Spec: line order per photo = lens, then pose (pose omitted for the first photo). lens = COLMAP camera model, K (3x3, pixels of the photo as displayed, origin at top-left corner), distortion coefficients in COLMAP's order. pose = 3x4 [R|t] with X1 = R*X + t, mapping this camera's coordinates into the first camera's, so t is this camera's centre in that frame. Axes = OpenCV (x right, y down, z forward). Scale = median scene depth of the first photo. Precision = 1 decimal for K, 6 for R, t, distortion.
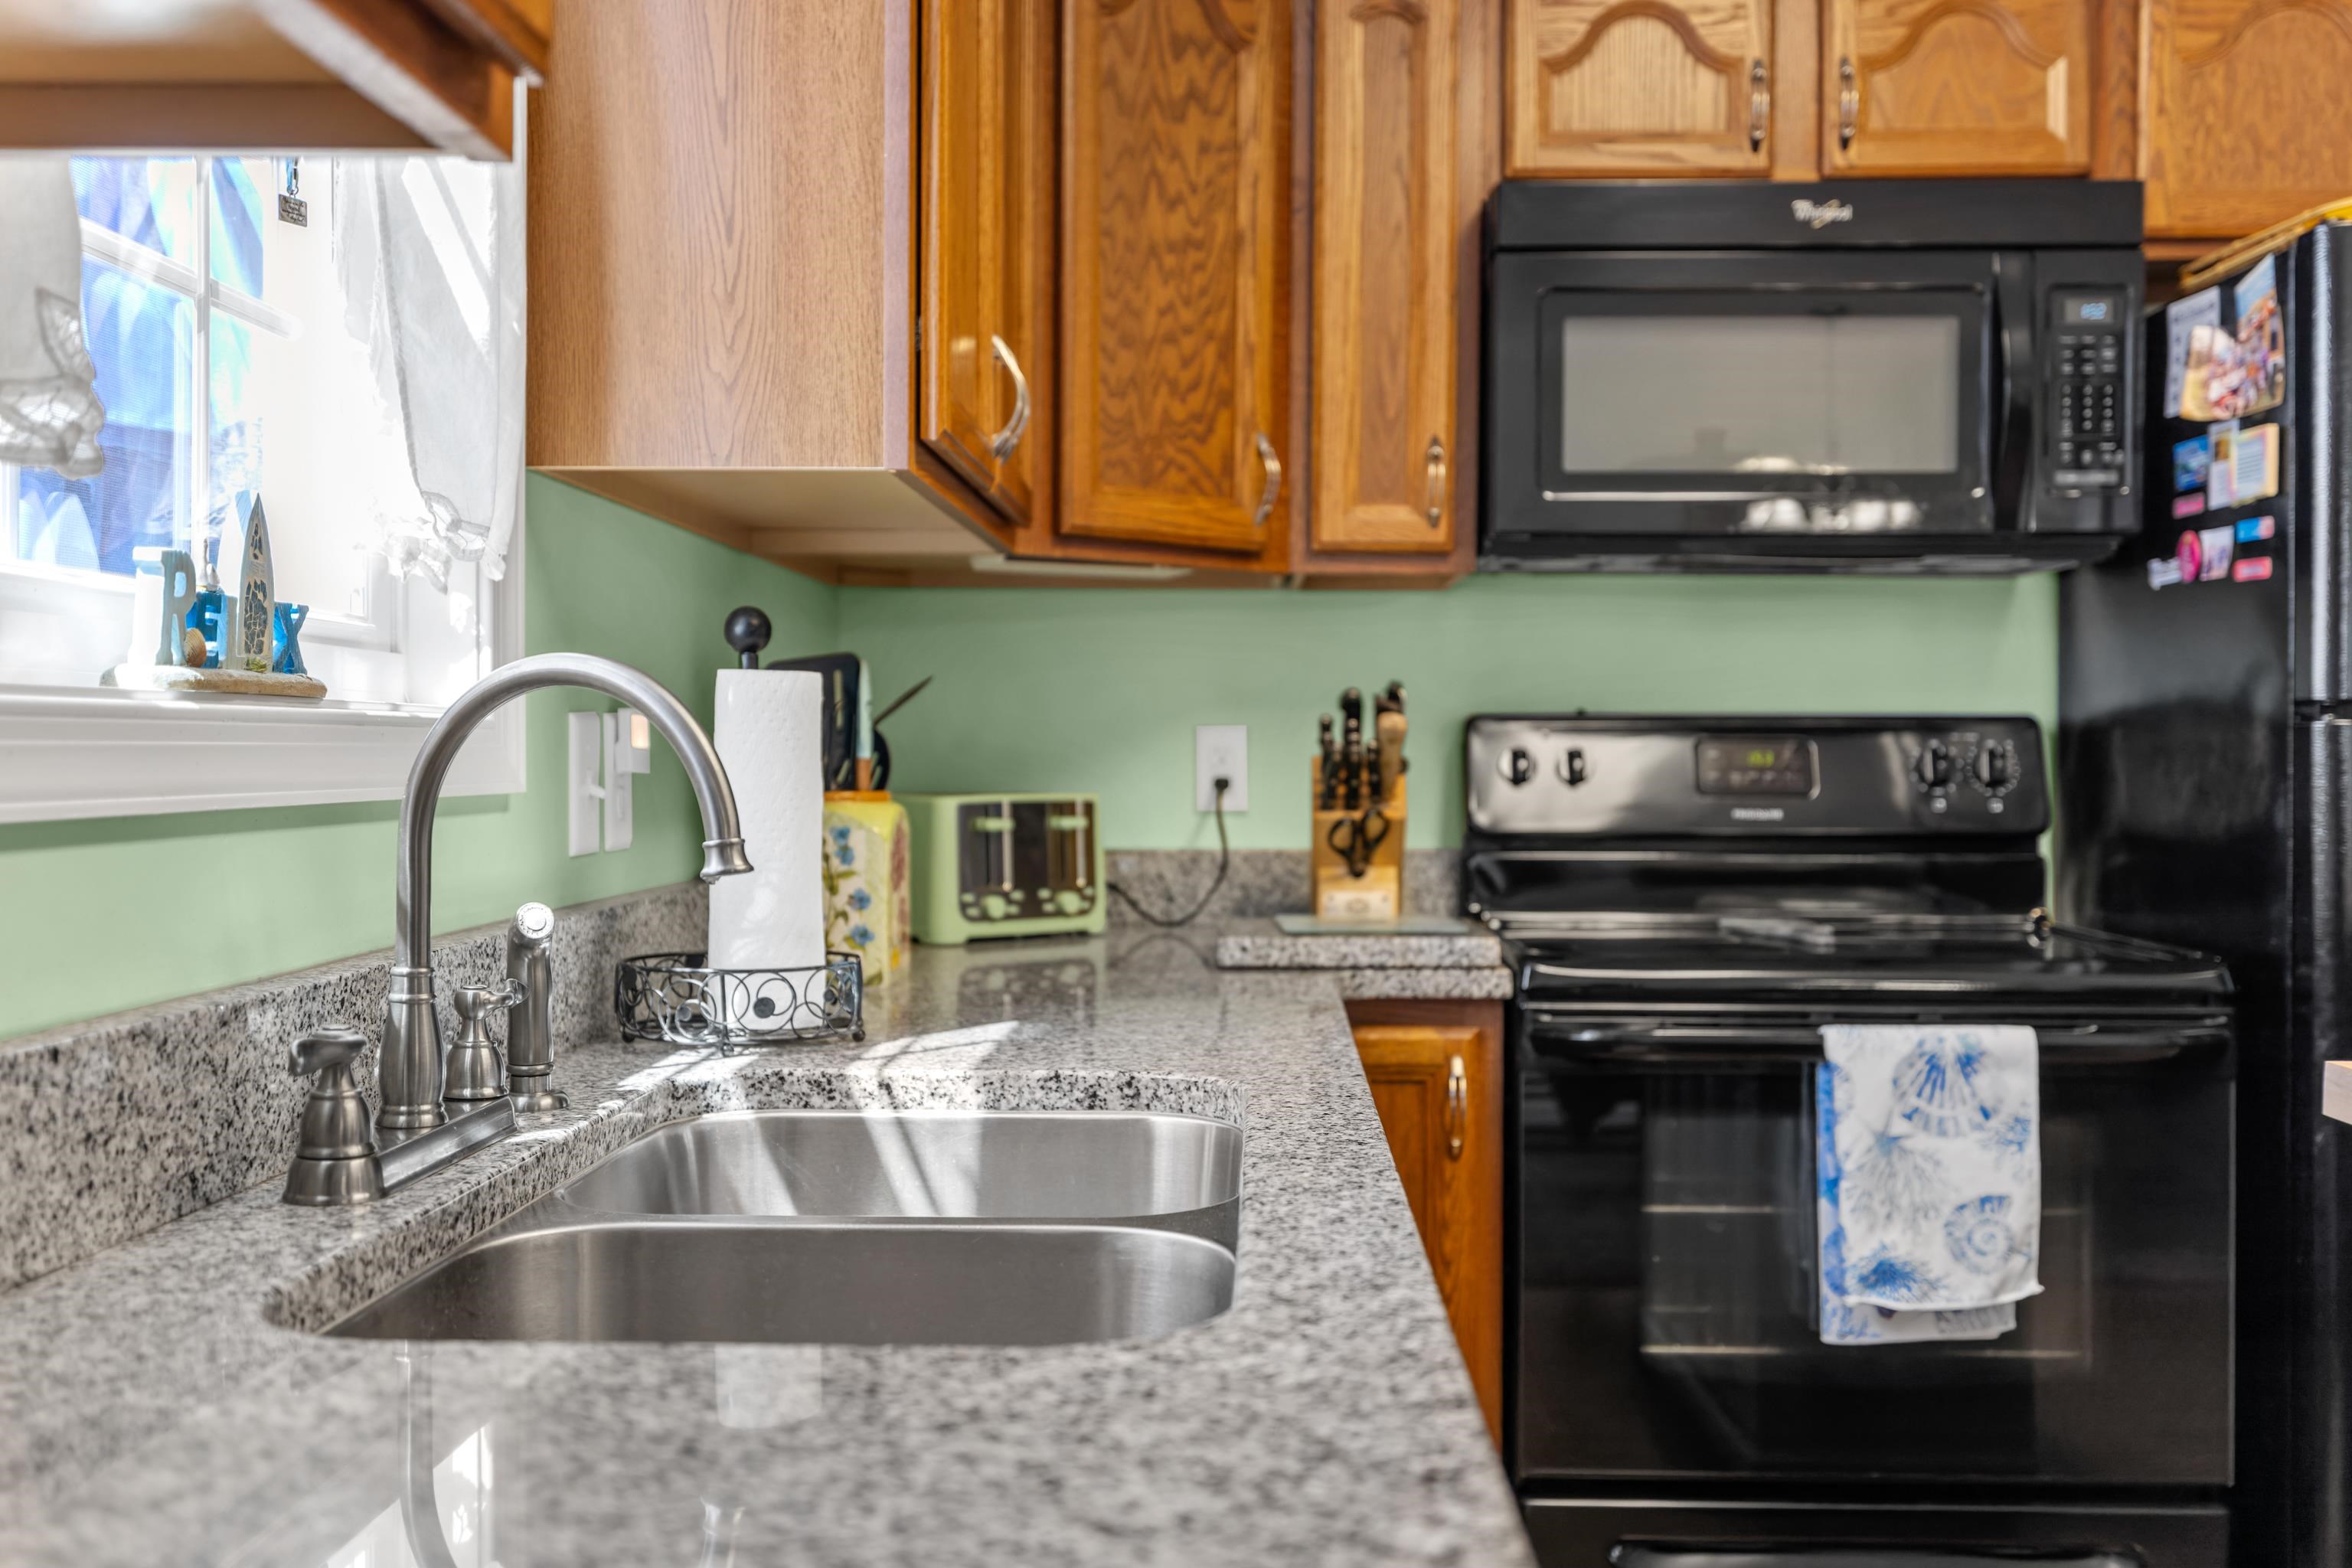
lens RADIAL K [[2309.8, 0, 1168.3], [0, 2309.8, 802.2], [0, 0, 1]] dist [-0.004355, 0.001125]
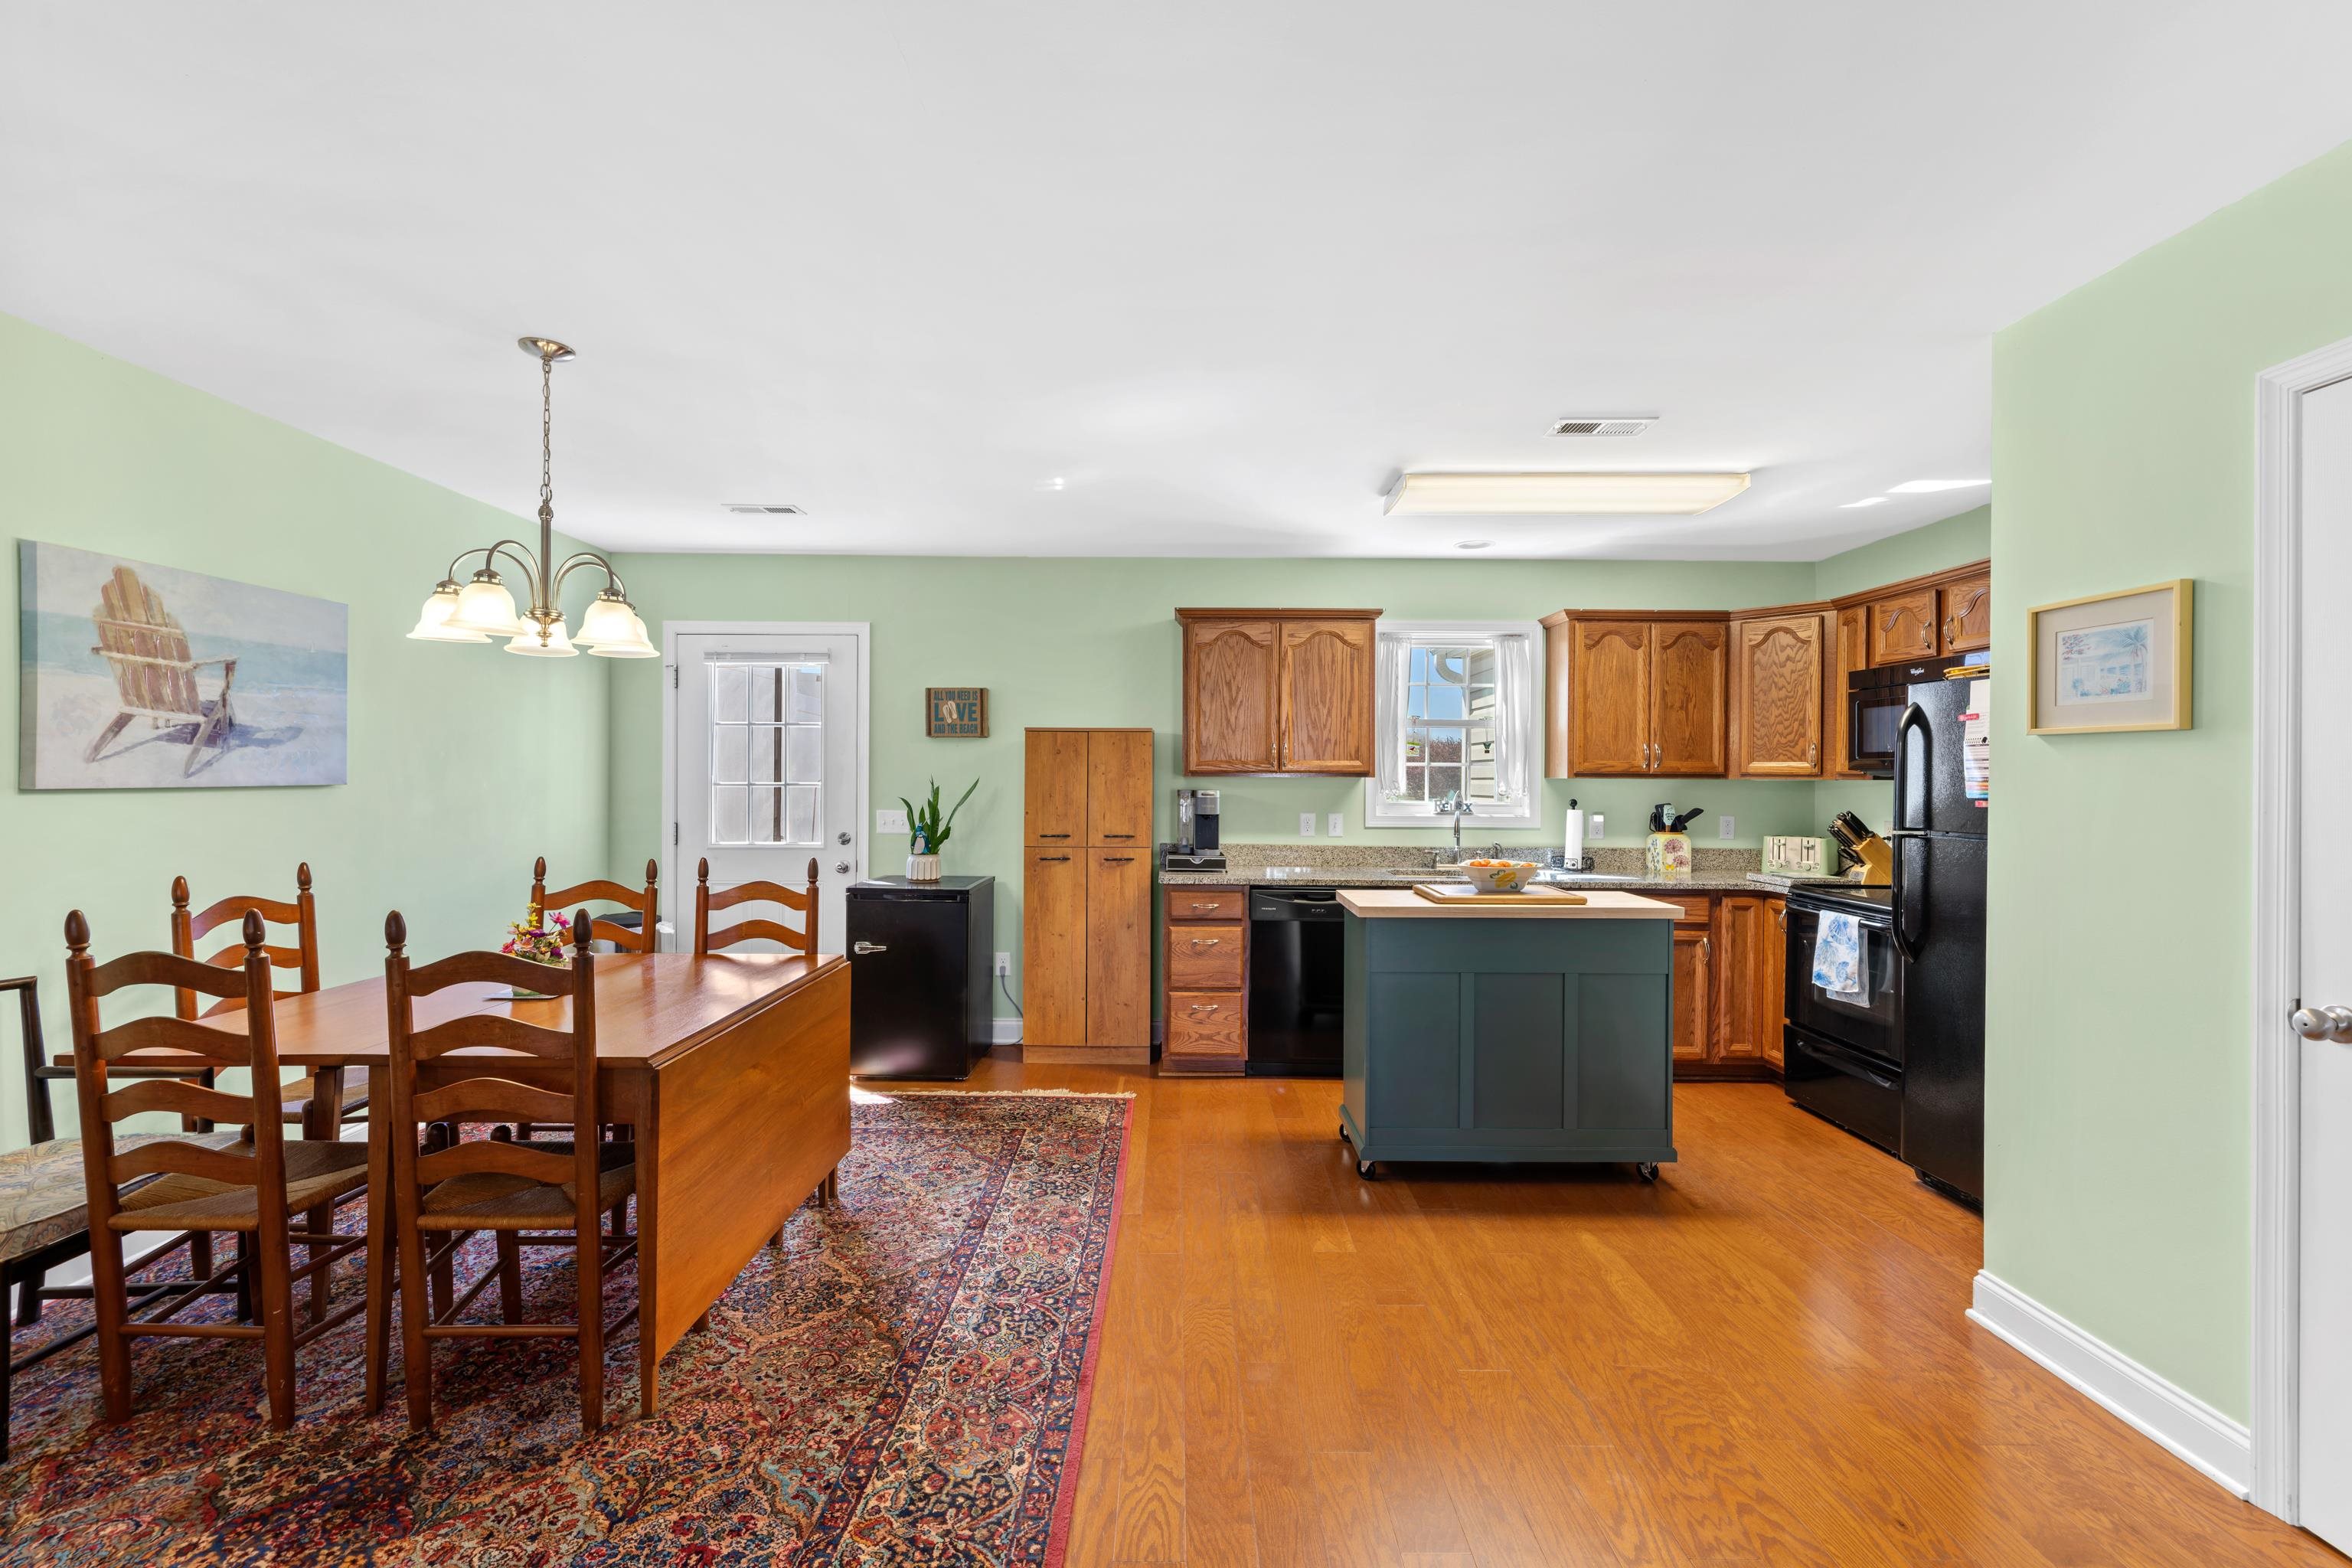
lens RADIAL K [[990.3, 0, 1175.9], [0, 990.3, 777.3], [0, 0, 1]] dist [0.000045, 0.000265]
pose [[0.040355, -0.000020, -0.999185, 1.655845], [-0.025077, 0.999685, -0.001033, -0.079842], [0.998871, 0.025099, 0.040342, -0.099639]]
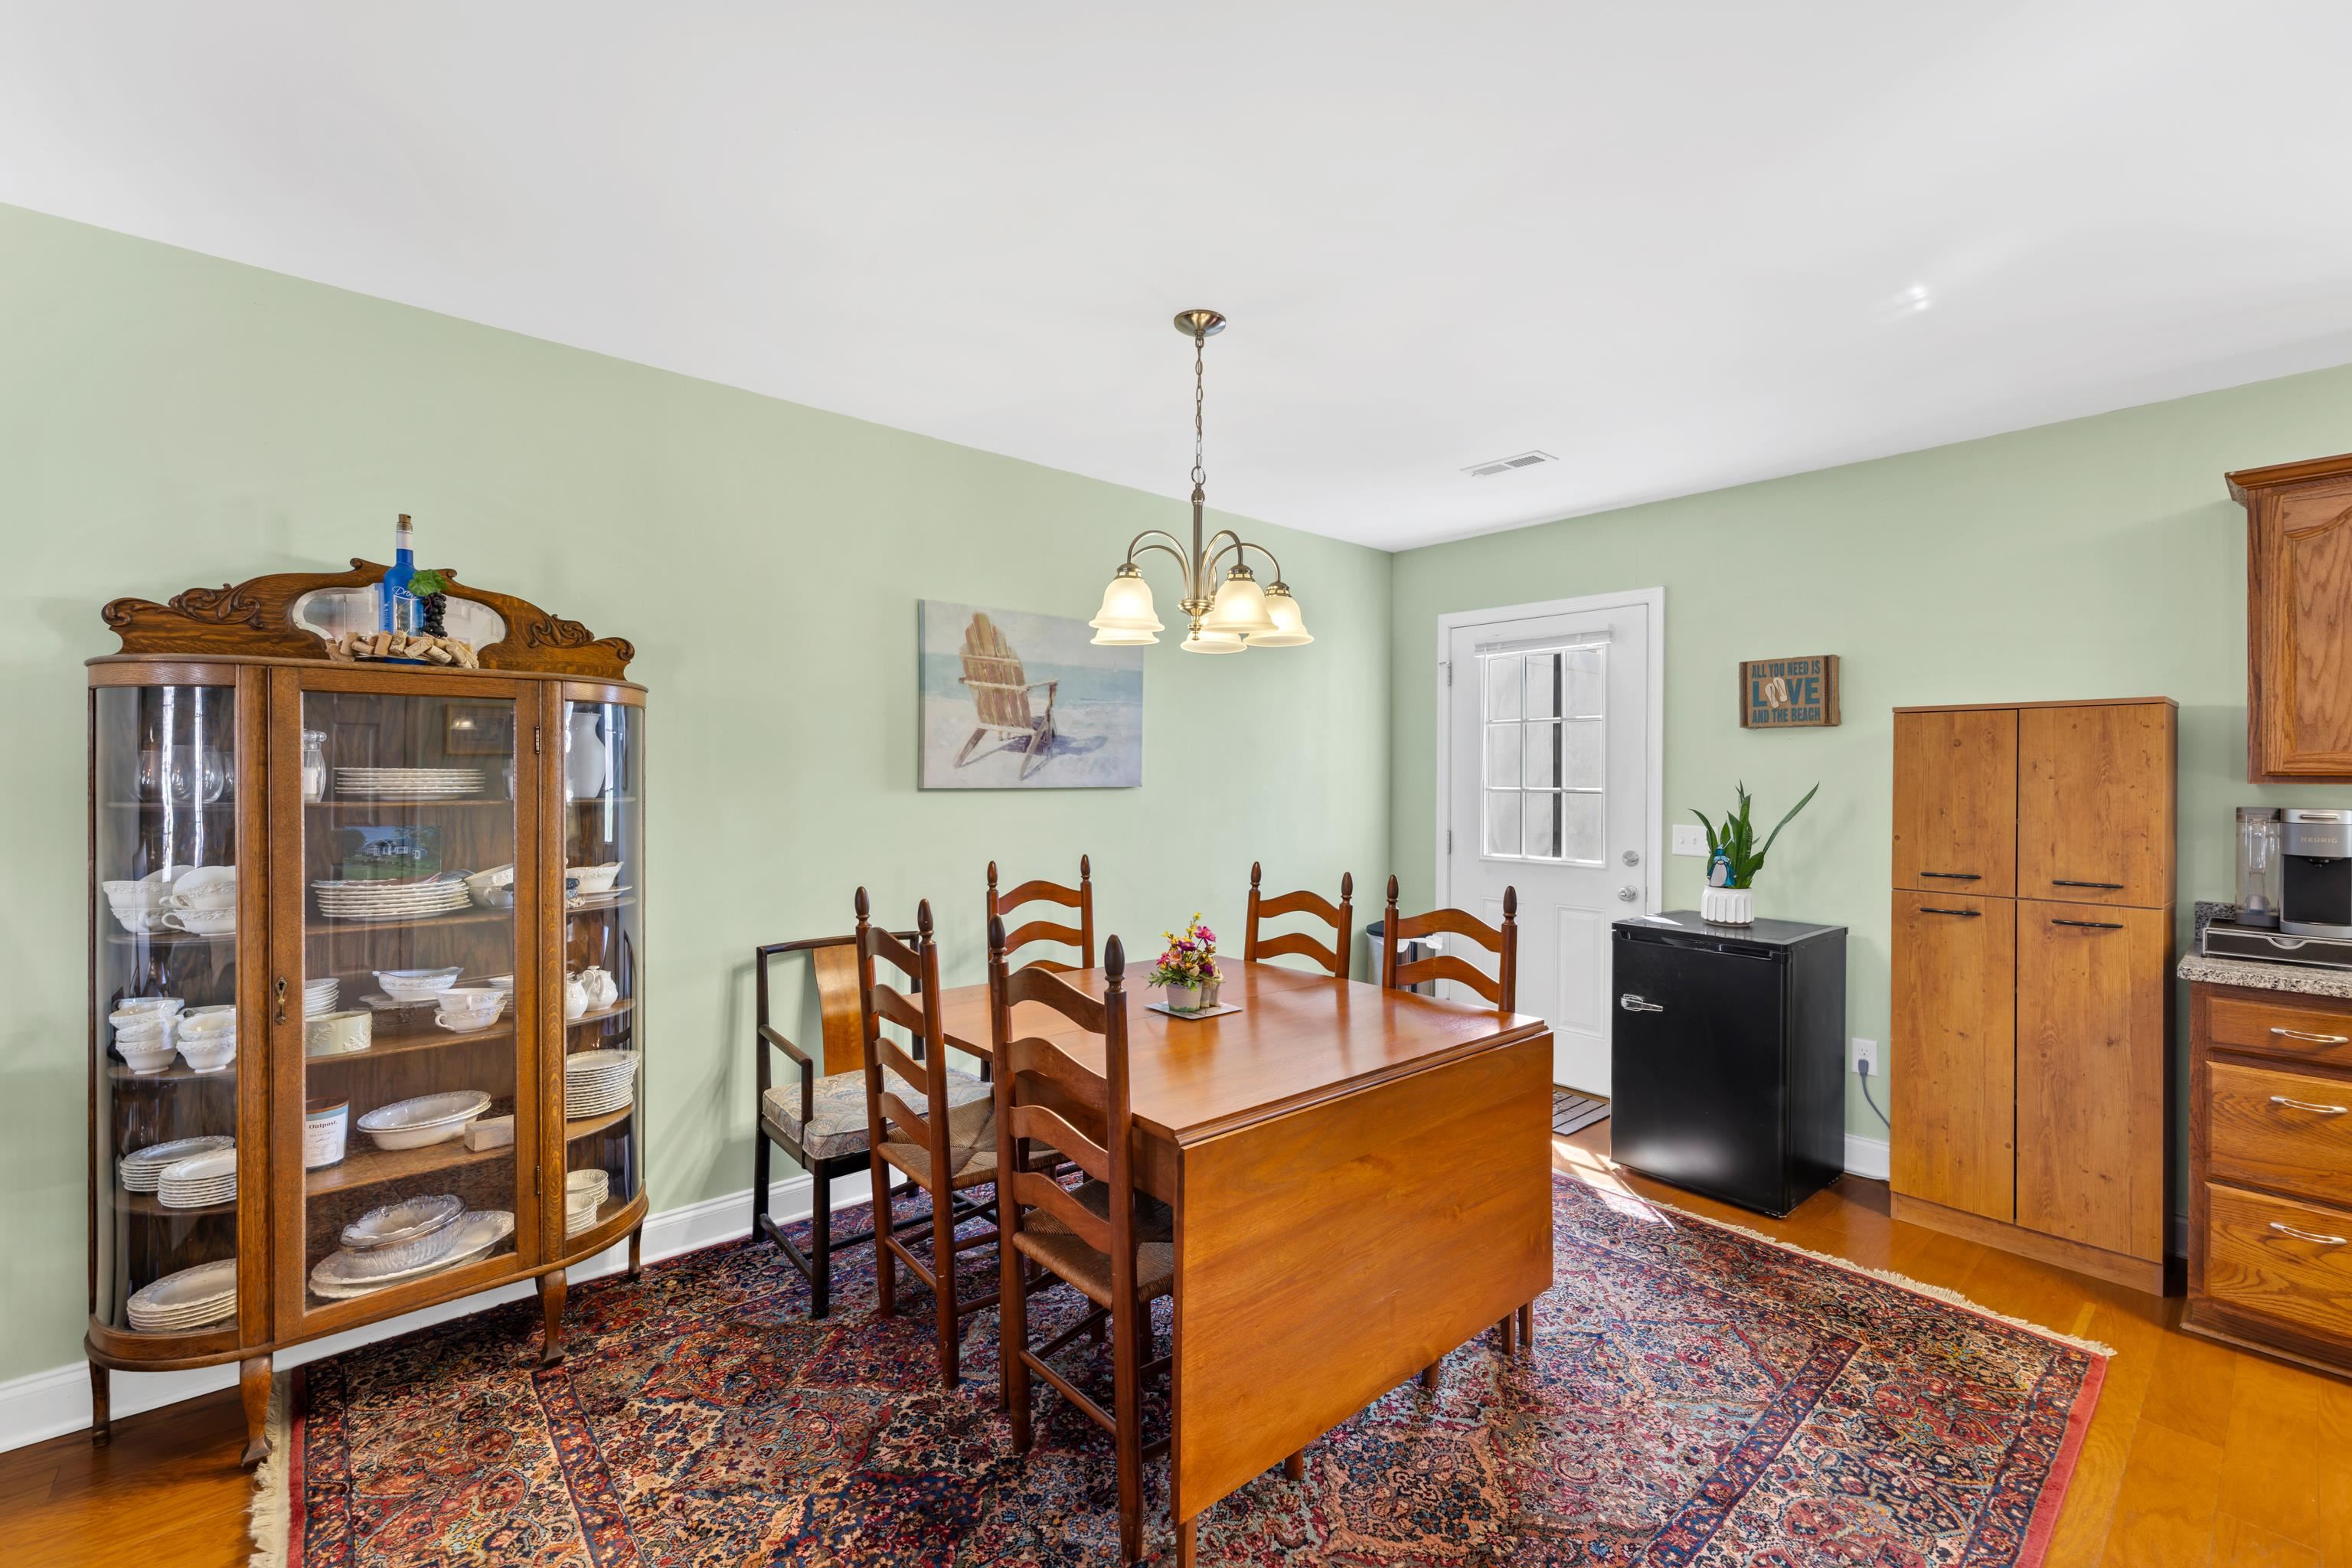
lens RADIAL K [[988.6, 0, 1174.1], [0, 988.6, 773.4], [0, 0, 1]] dist [0.001535, -0.000117]
pose [[-0.726985, -0.008167, -0.686604, 1.296447], [-0.021362, 0.999714, 0.010727, -0.080763], [0.686321, 0.022466, -0.726952, -0.033581]]
